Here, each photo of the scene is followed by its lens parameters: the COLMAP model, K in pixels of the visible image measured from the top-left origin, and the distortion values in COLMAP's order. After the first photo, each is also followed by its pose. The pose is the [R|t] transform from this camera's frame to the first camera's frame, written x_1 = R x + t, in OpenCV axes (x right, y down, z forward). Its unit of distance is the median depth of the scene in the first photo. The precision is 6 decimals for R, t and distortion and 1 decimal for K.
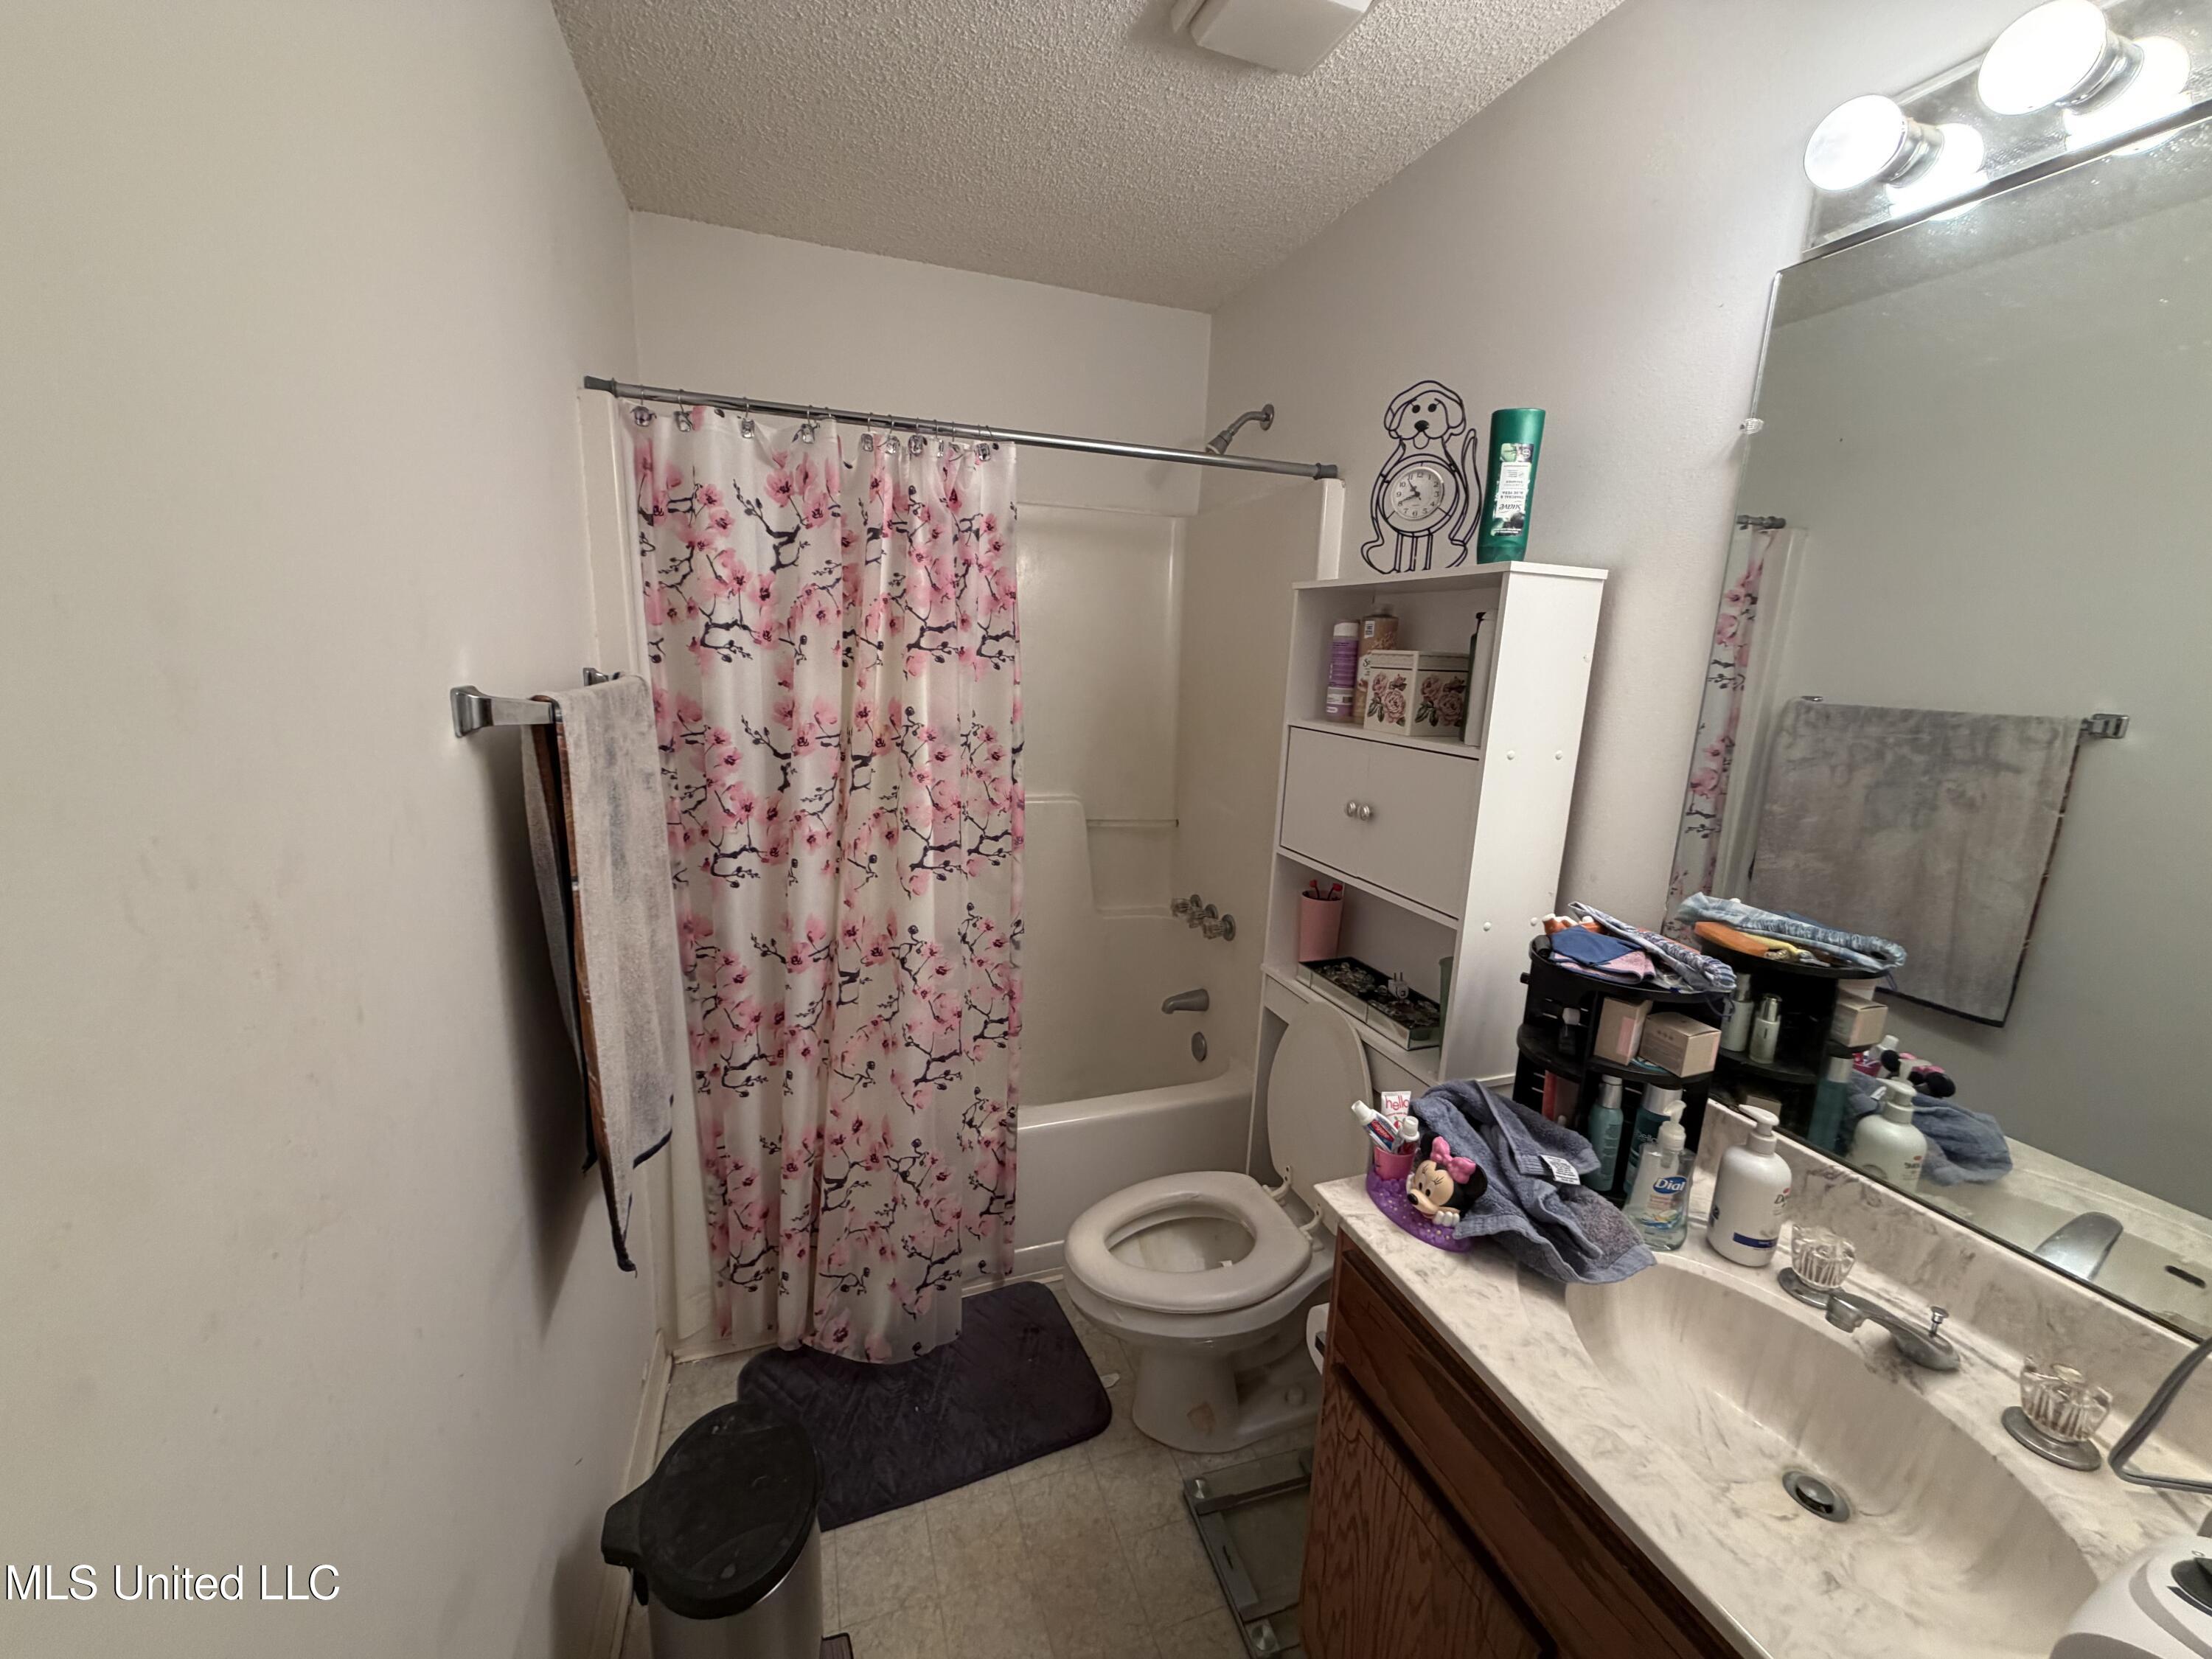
lens RADIAL K [[869.4, 0, 1102.0], [0, 869.4, 832.8], [0, 0, 1]] dist [0.001961, -0.000177]
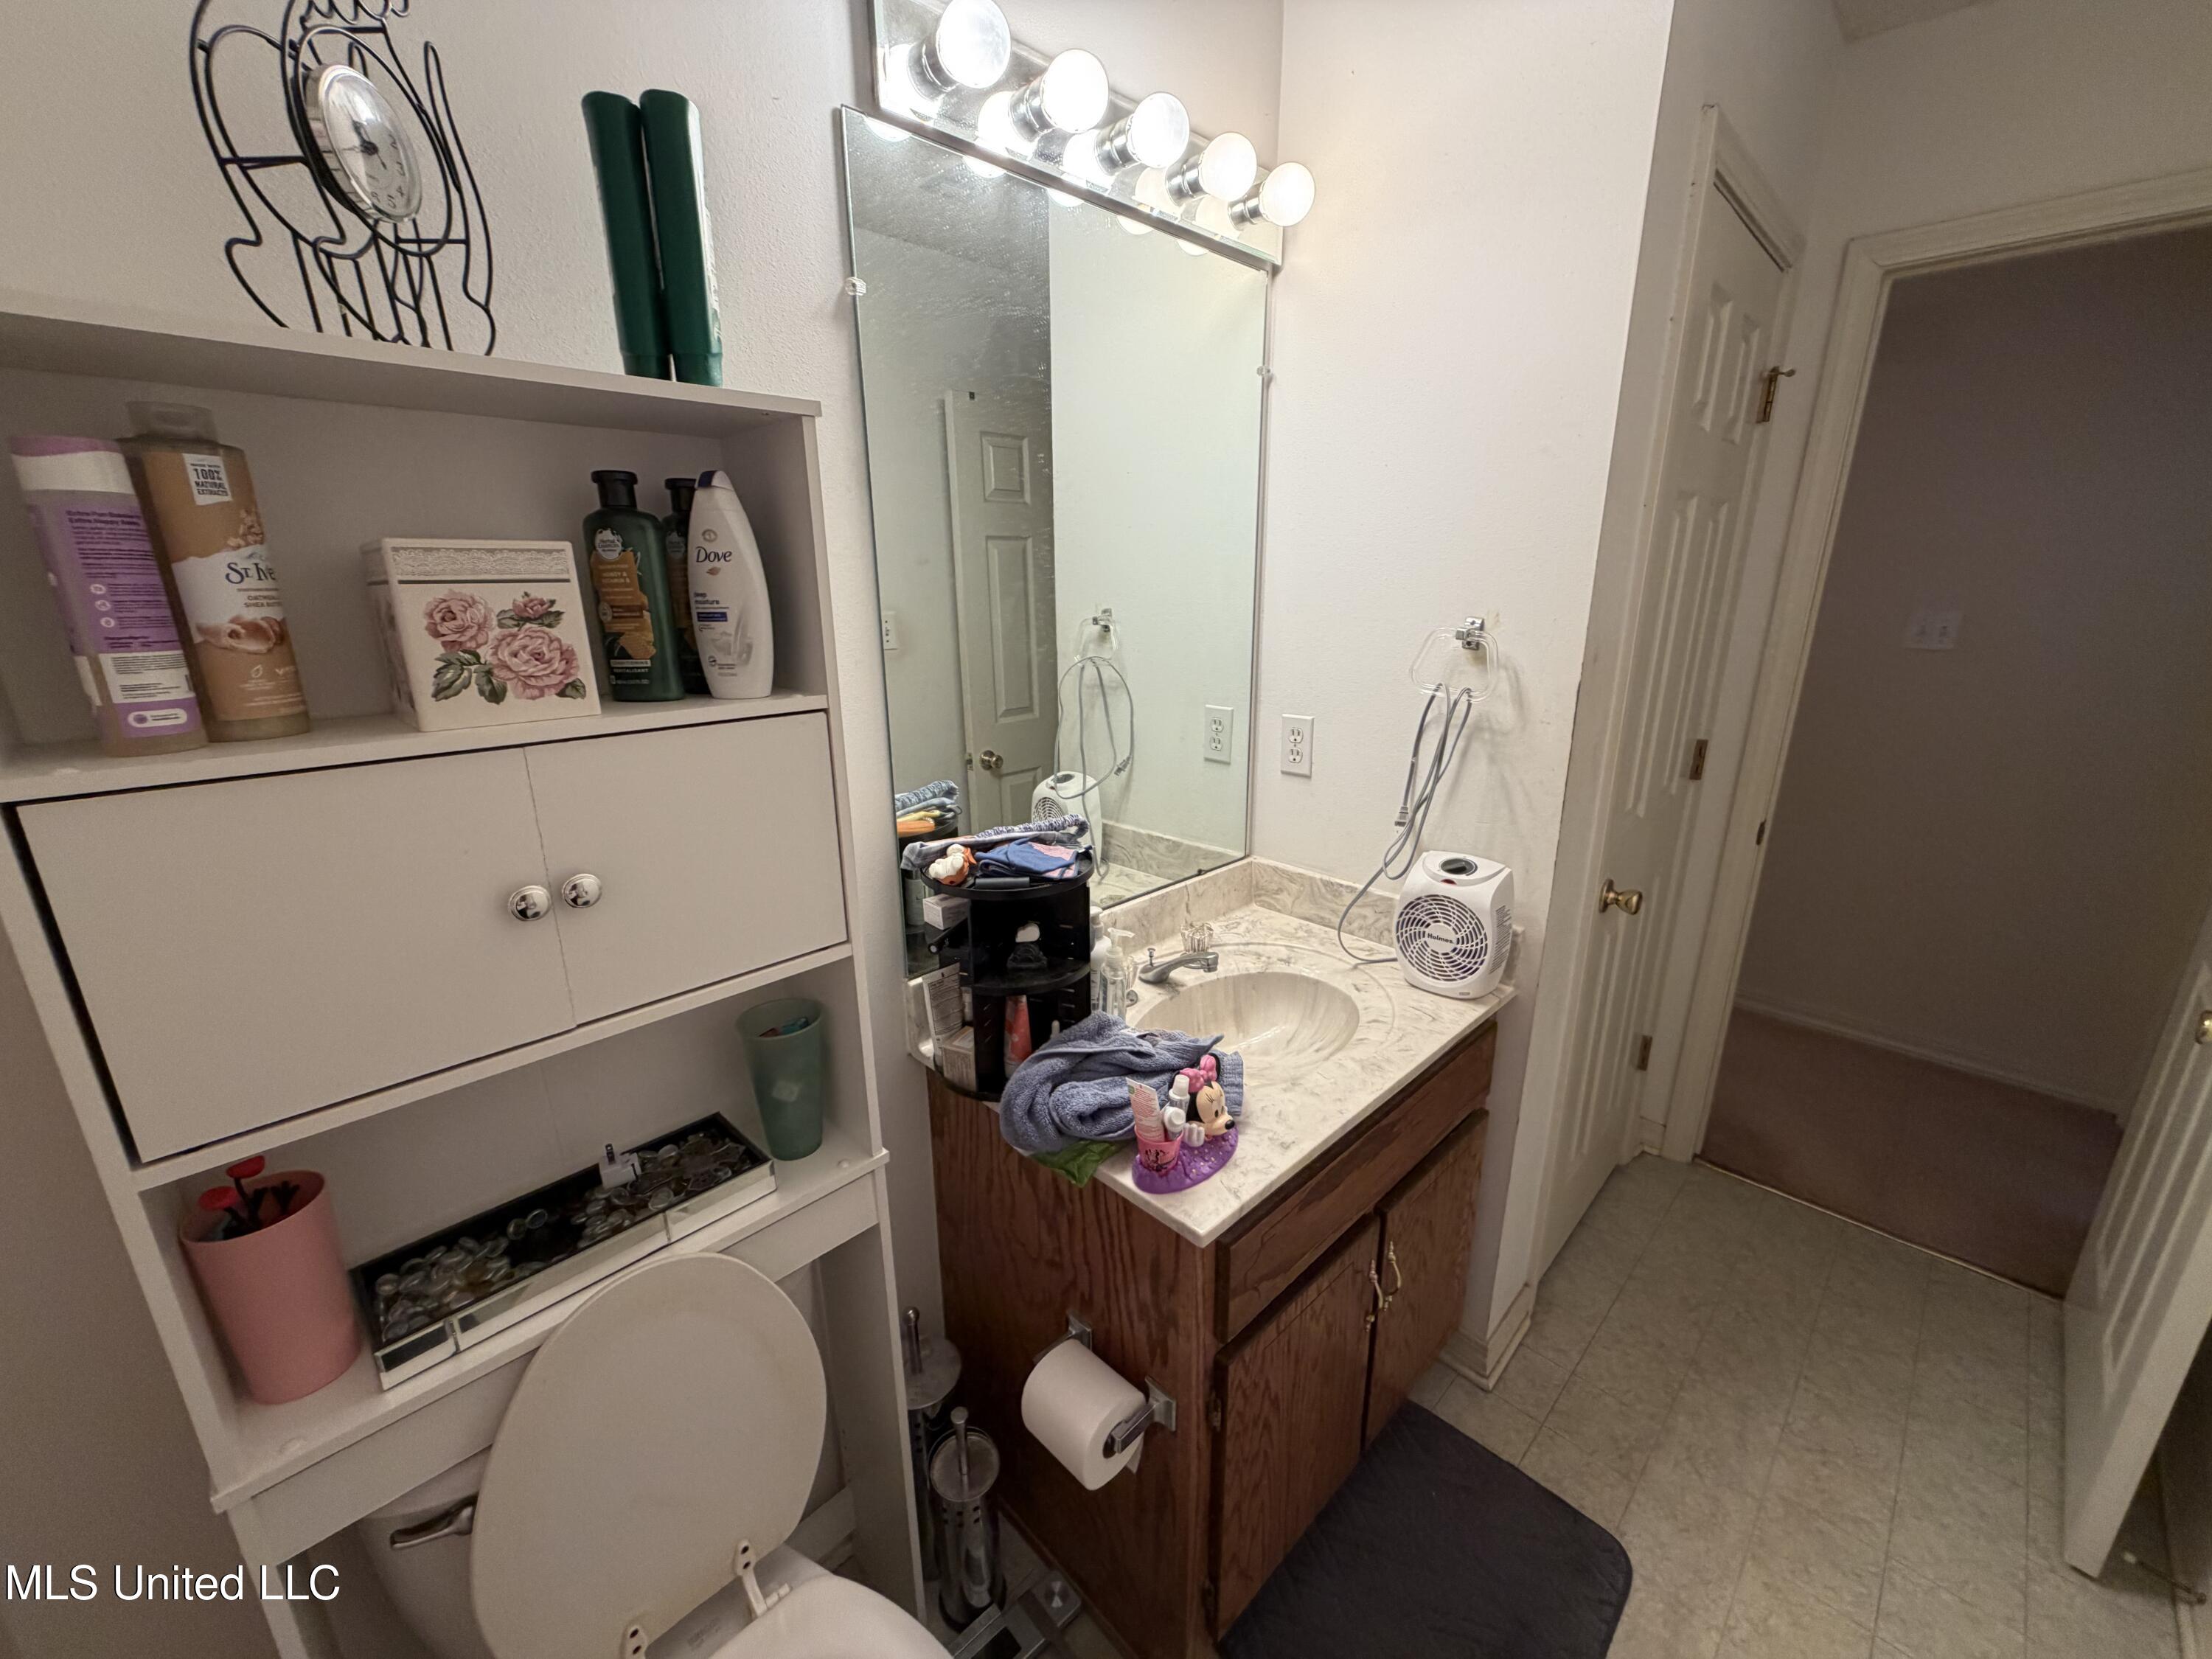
lens RADIAL K [[869.4, 0, 1150.1], [0, 869.4, 807.2], [0, 0, 1]] dist [0.001961, -0.000177]
pose [[-0.436061, -0.272430, 0.857690, -0.258094], [0.172773, 0.910003, 0.376887, -0.215452], [-0.883176, 0.312532, -0.349749, 0.994120]]
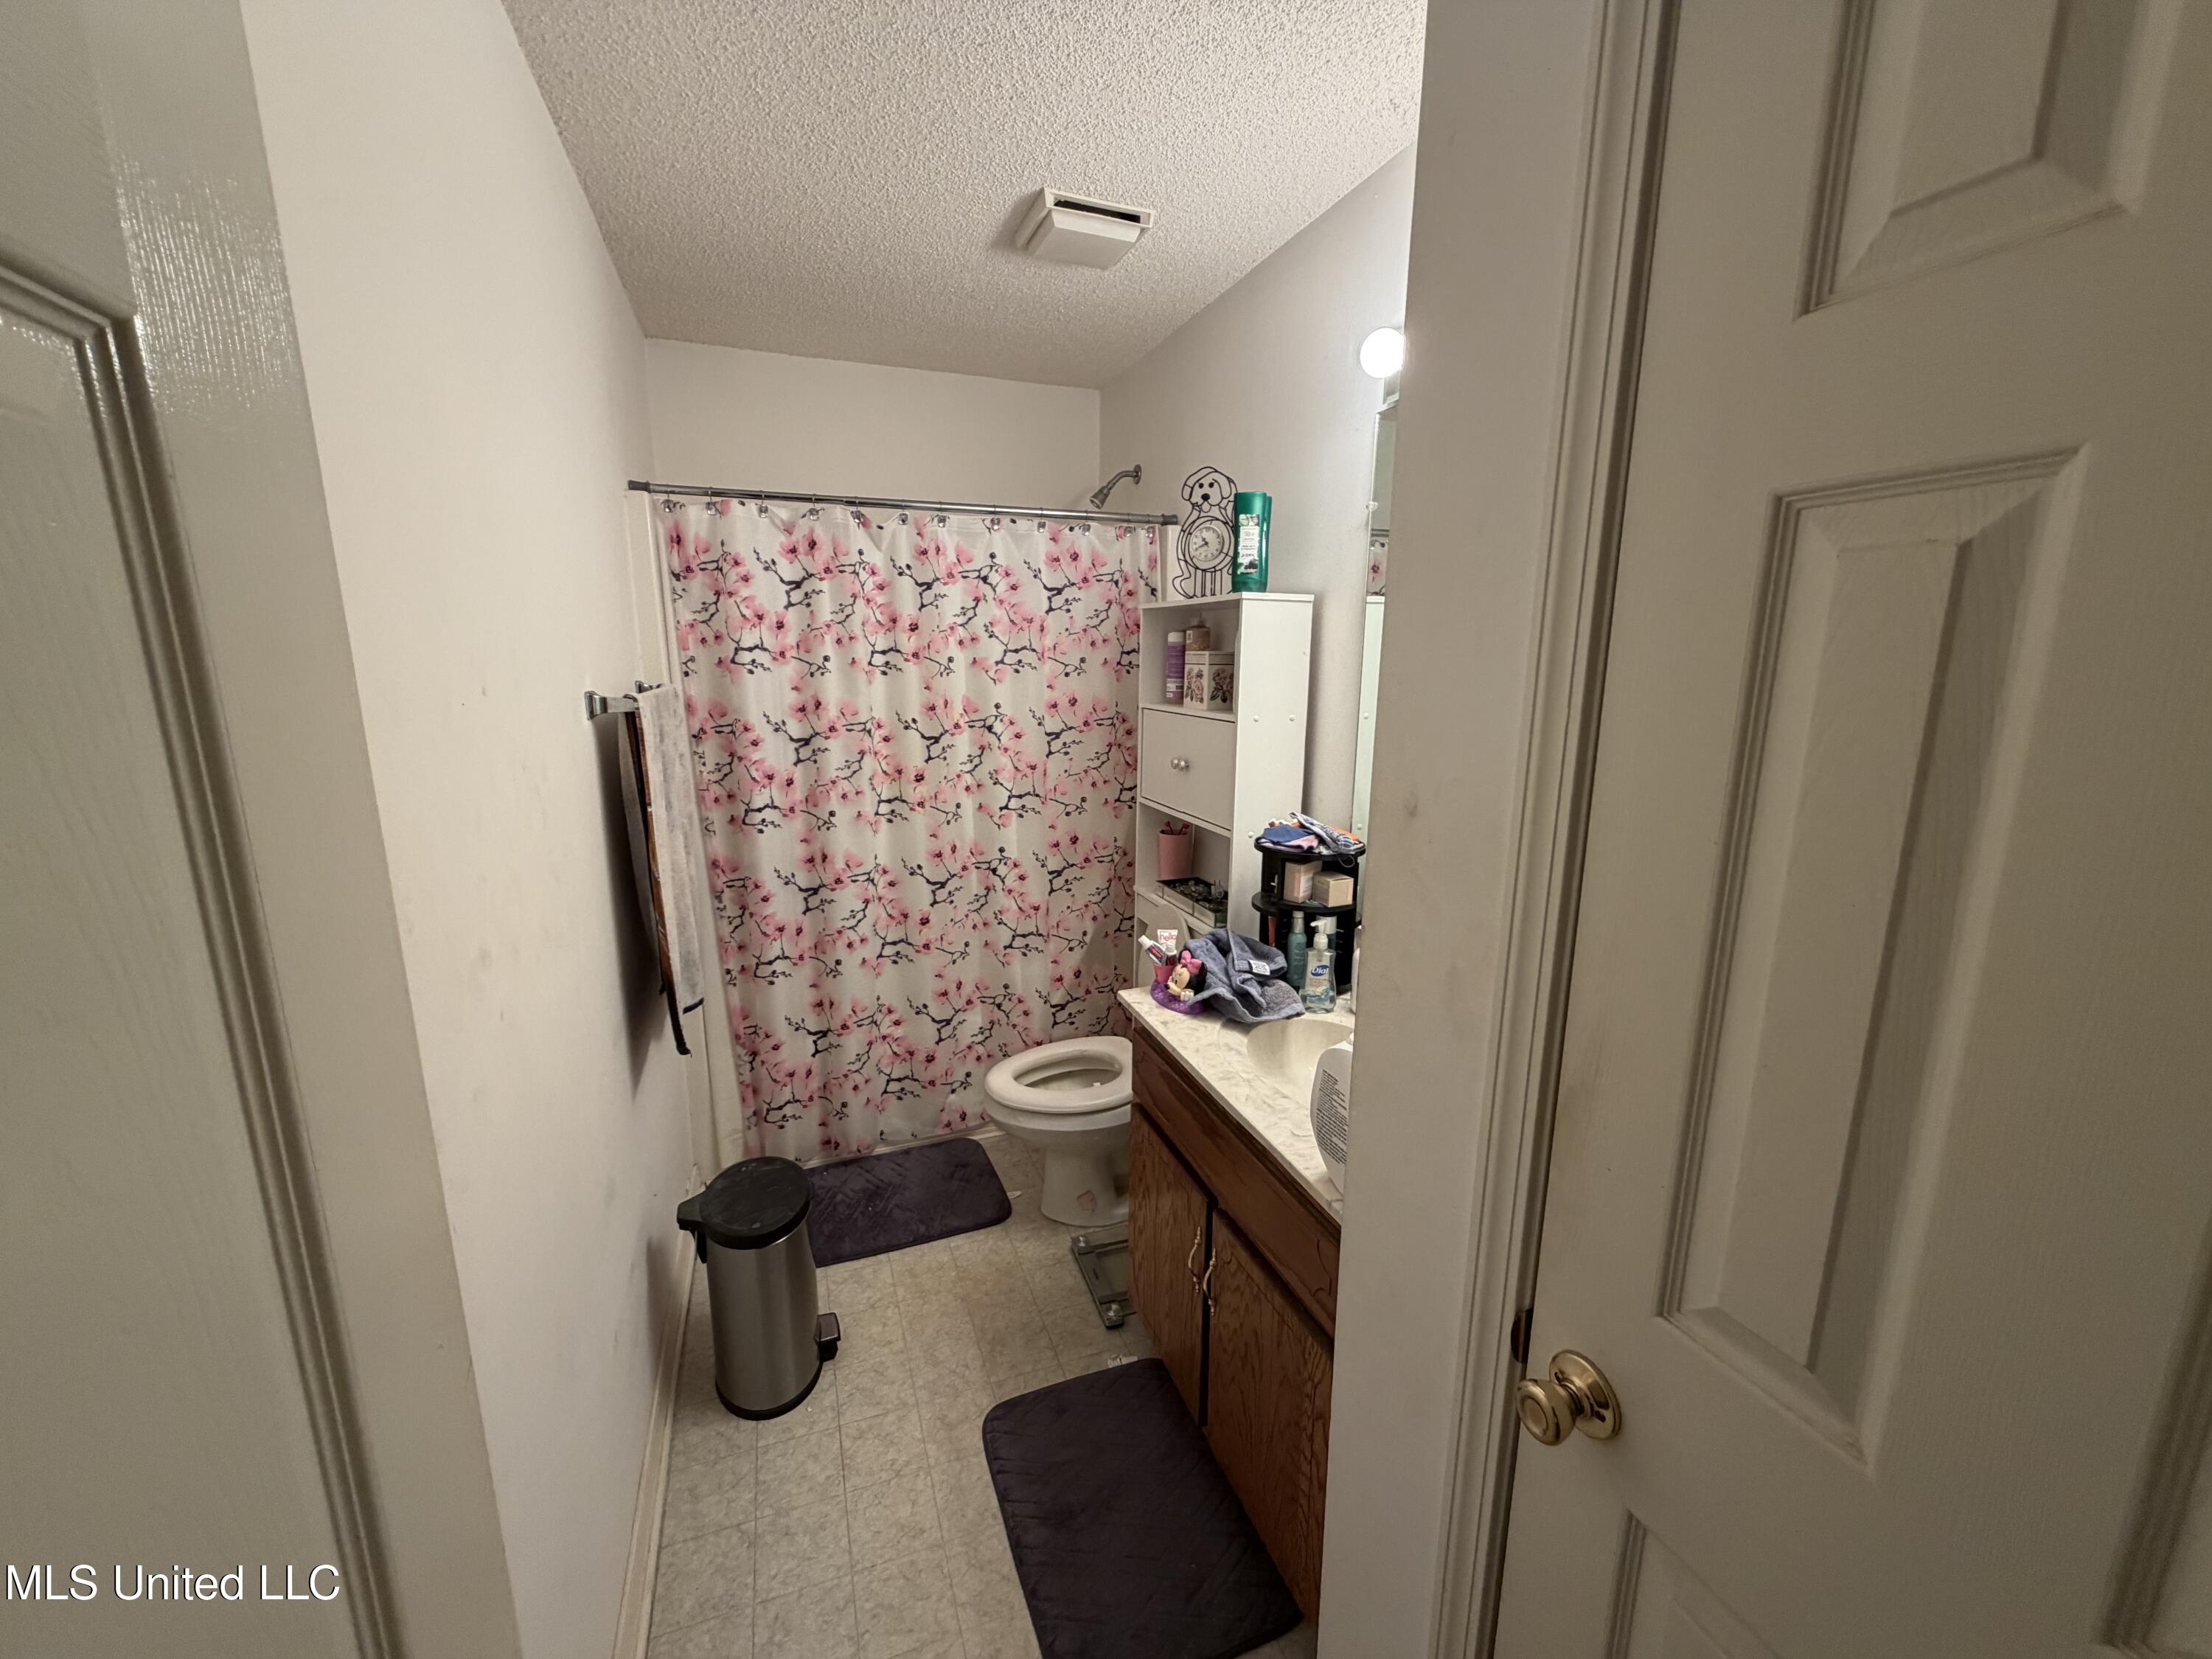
lens RADIAL K [[869.4, 0, 1102.8], [0, 869.4, 831.9], [0, 0, 1]] dist [0.001961, -0.000177]
pose [[0.999415, -0.033013, 0.008913, 0.175680], [0.033064, 0.999437, -0.005631, 0.102873], [-0.008722, 0.005922, 0.999944, -0.487136]]
